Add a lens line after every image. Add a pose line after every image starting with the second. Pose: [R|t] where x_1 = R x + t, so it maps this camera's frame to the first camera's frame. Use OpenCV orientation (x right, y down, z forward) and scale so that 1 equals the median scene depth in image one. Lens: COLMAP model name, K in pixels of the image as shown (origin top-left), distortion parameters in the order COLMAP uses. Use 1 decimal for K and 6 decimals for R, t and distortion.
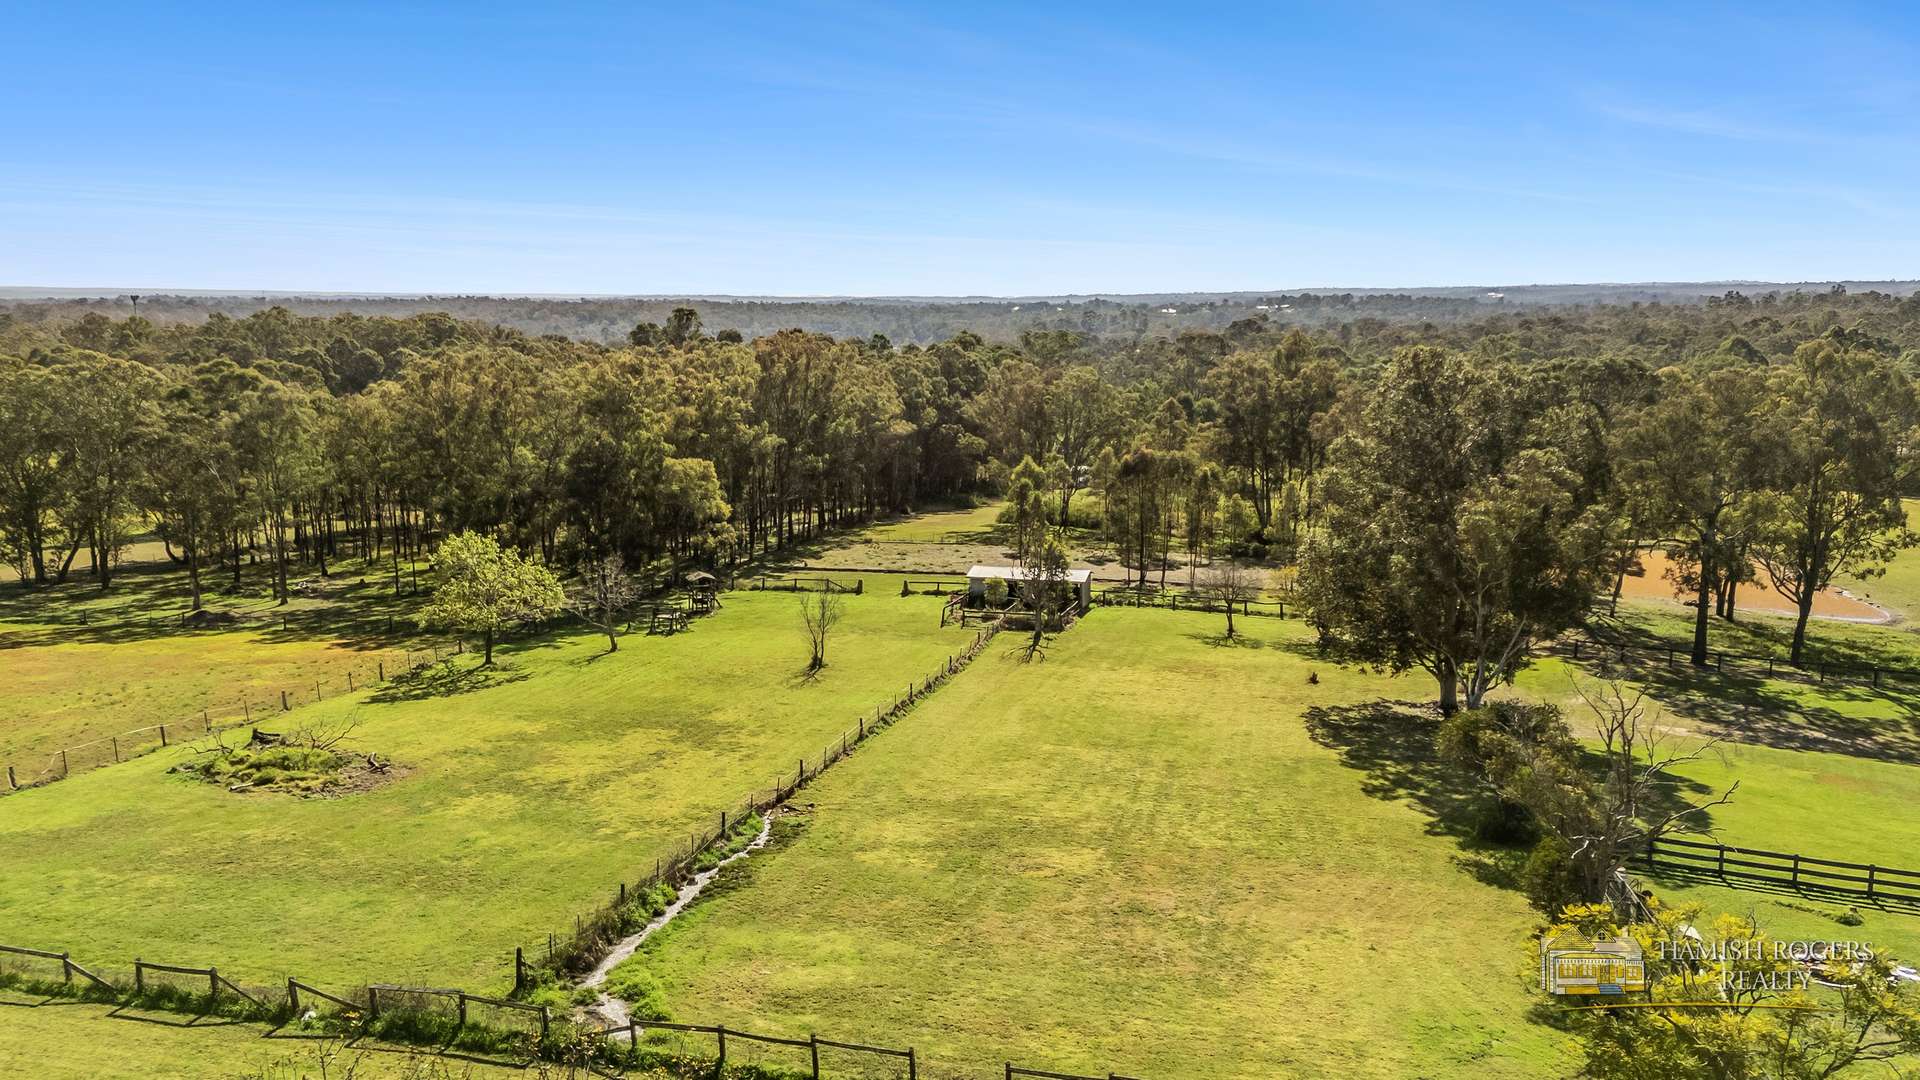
lens RADIAL K [[1318.1, 0, 966.2], [0, 1318.1, 537.8], [0, 0, 1]] dist [0.052702, -0.002198]
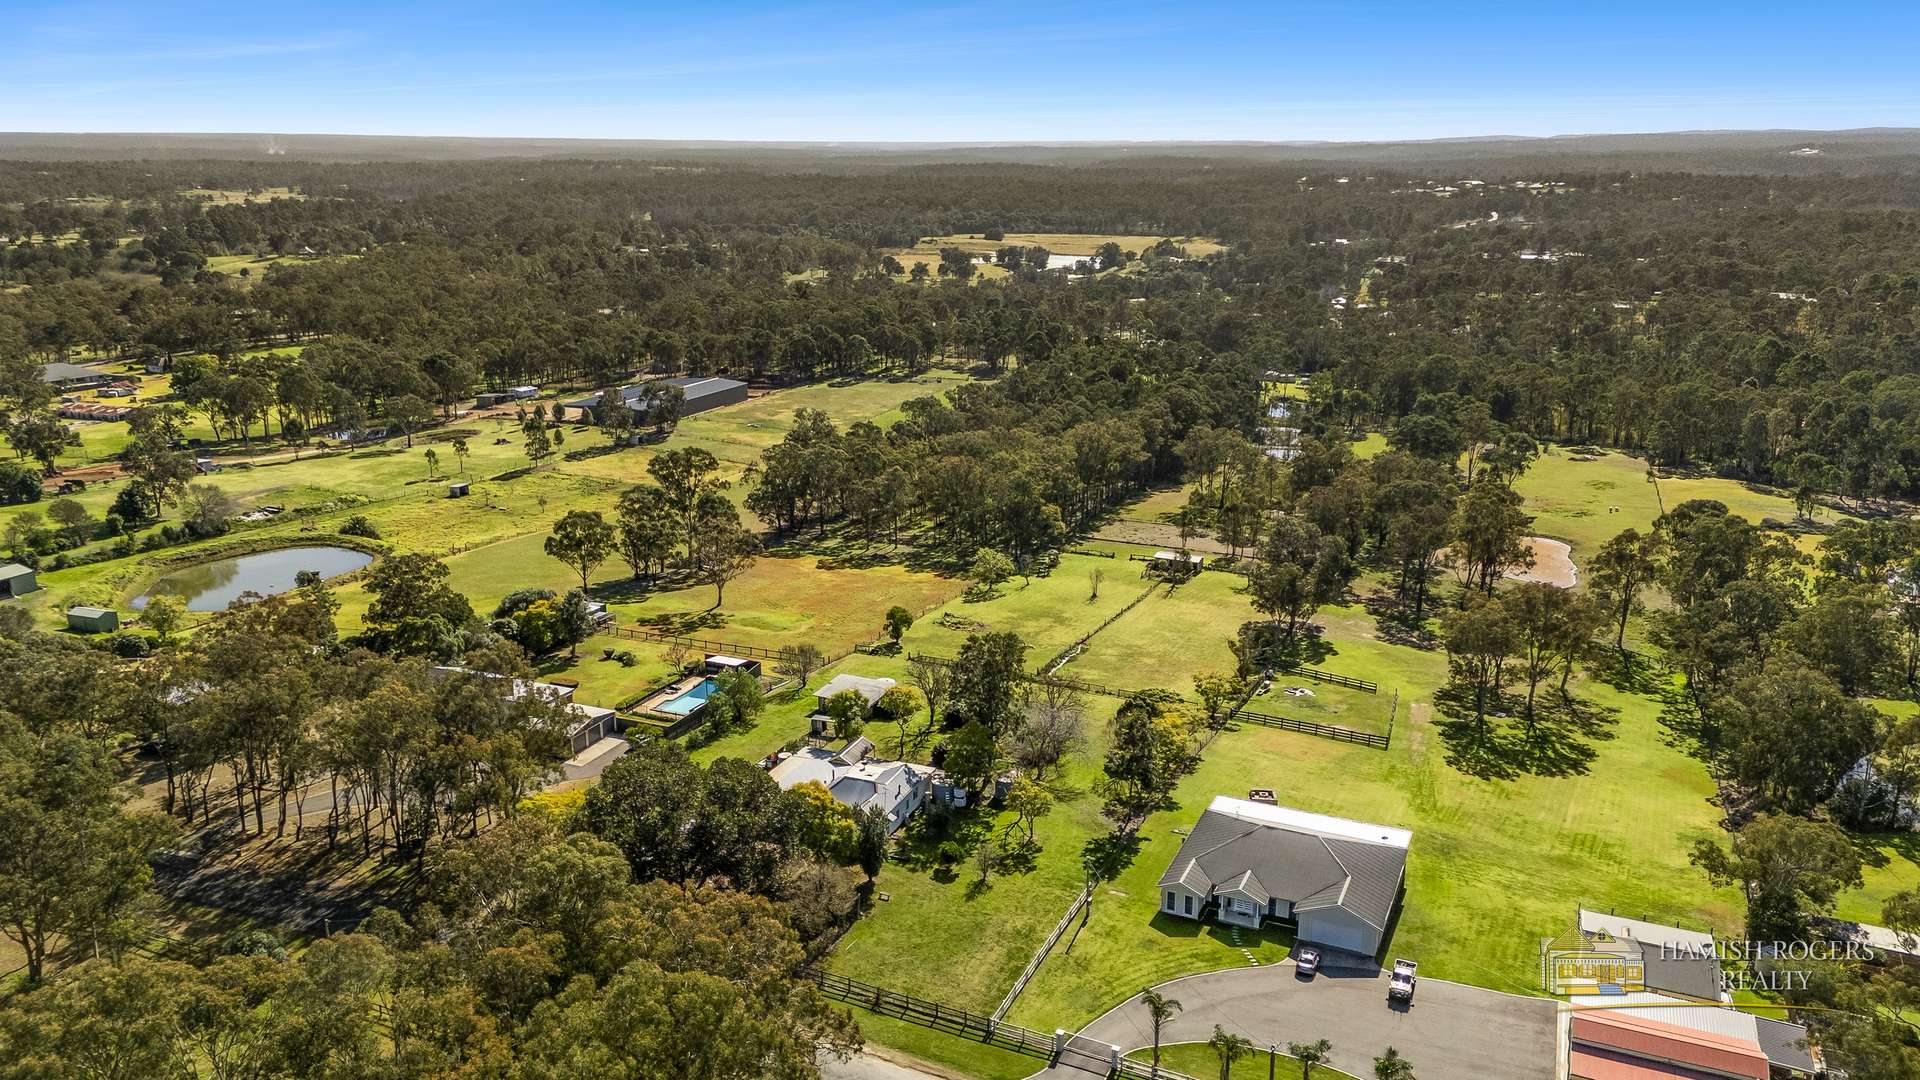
lens RADIAL K [[1318.1, 0, 957.4], [0, 1318.1, 535.7], [0, 0, 1]] dist [0.052702, -0.002198]
pose [[0.973647, 0.050853, -0.222319, 0.217790], [-0.018968, 0.989502, 0.143268, -0.411479], [0.227271, -0.135276, 0.964390, -1.742633]]
